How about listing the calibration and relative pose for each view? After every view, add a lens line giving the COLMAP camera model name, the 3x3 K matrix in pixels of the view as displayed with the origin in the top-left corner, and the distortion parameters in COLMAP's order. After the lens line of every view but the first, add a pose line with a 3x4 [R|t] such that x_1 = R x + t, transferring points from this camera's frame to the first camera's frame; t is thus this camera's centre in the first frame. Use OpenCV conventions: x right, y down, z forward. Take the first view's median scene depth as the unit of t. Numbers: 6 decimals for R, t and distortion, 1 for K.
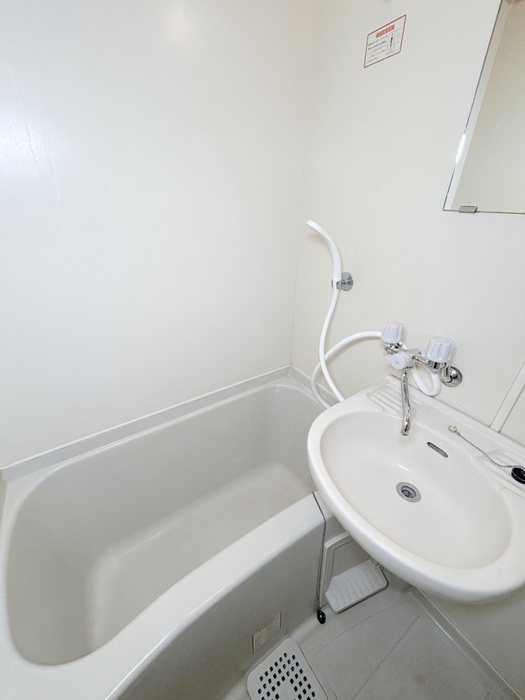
lens RADIAL K [[283.3, 0, 262.5], [0, 283.3, 350.0], [0, 0, 1]] dist [-0.001694, -0.000012]
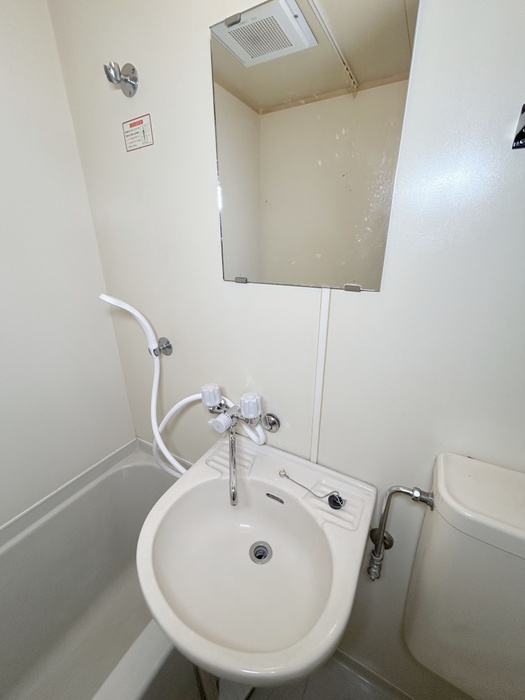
lens RADIAL K [[283.3, 0, 262.5], [0, 283.3, 350.0], [0, 0, 1]] dist [-0.001694, -0.000012]
pose [[0.886306, -0.180034, 0.426672, 0.223758], [0.233455, 0.969400, -0.075906, -0.101394], [-0.399950, 0.166885, 0.901215, -0.005290]]
